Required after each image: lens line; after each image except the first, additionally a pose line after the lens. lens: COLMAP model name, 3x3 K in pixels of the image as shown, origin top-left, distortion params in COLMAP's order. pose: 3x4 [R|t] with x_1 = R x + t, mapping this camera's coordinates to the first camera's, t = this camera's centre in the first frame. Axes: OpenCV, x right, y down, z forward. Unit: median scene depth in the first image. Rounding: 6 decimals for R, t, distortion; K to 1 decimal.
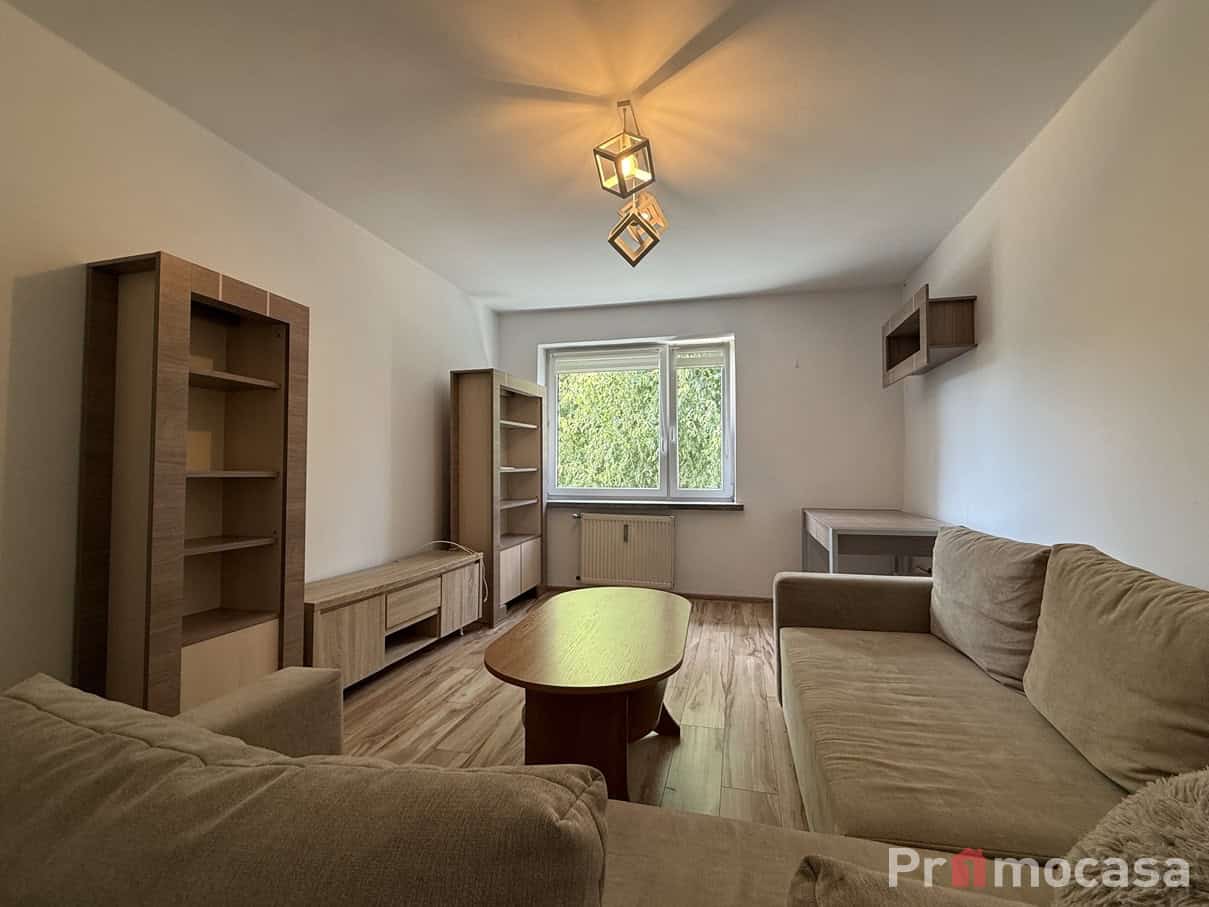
lens RADIAL K [[527.8, 0, 604.5], [0, 527.8, 453.5], [0, 0, 1]] dist [0.001696, -0.000514]
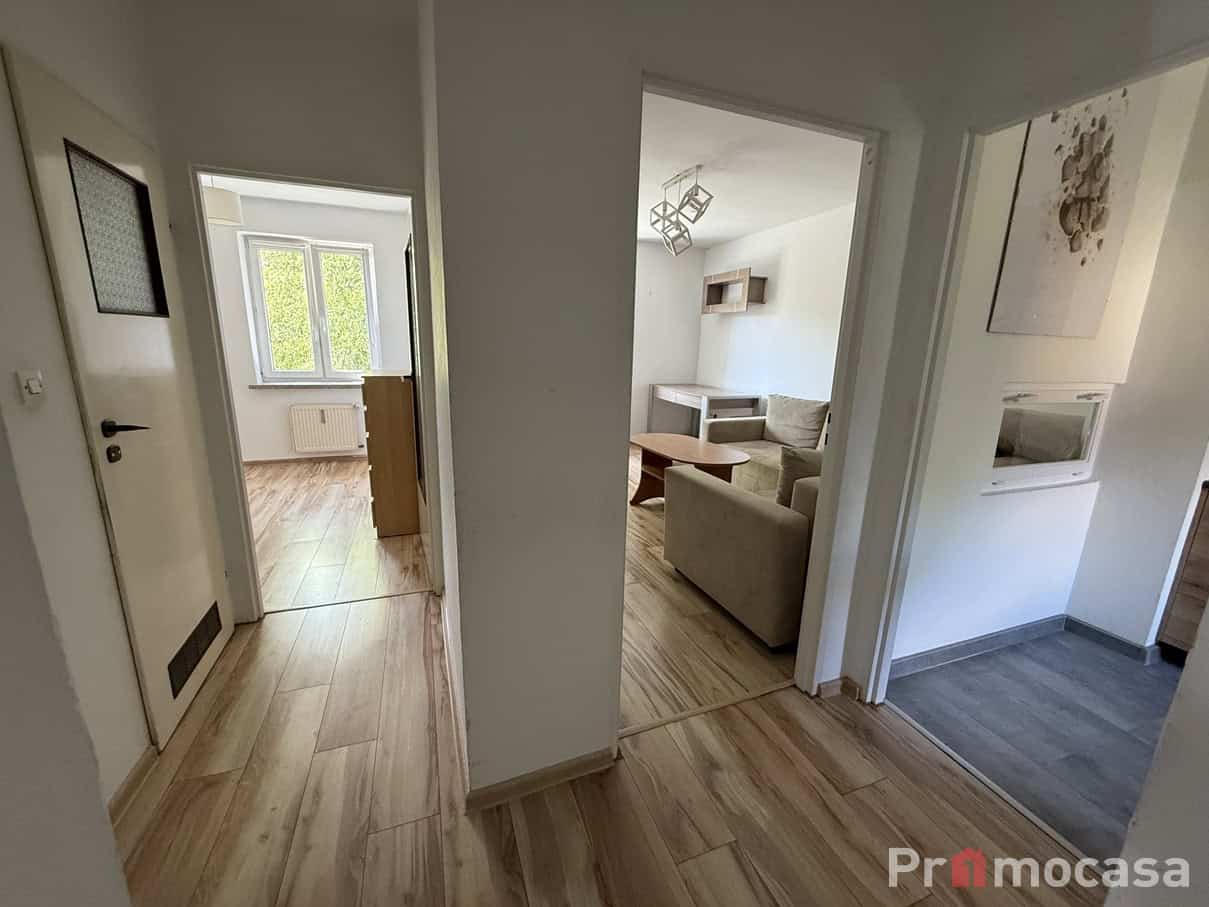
lens RADIAL K [[481.8, 0, 604.5], [0, 481.8, 453.5], [0, 0, 1]] dist [-0.001011, 0.000051]
pose [[0.814586, -0.114229, 0.568684, -1.197209], [-0.041010, 0.966622, 0.252904, -0.117512], [-0.578591, -0.229334, 0.782712, -0.296151]]
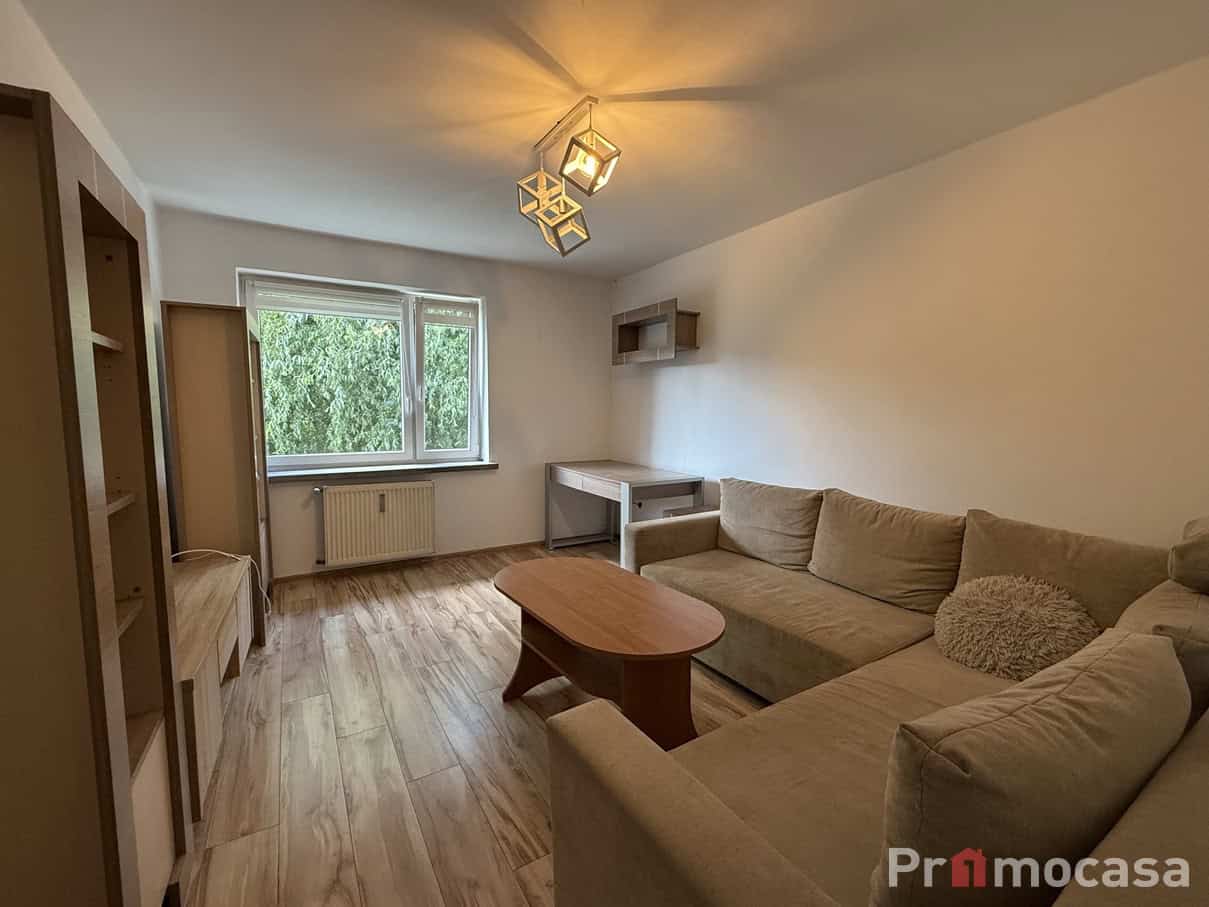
lens RADIAL K [[527.8, 0, 604.5], [0, 527.8, 453.5], [0, 0, 1]] dist [0.001696, -0.000514]
pose [[0.700490, -0.060336, 0.711107, -0.677484], [-0.026484, 0.993536, 0.110389, -0.092201], [-0.713171, -0.096159, 0.694364, 0.200590]]
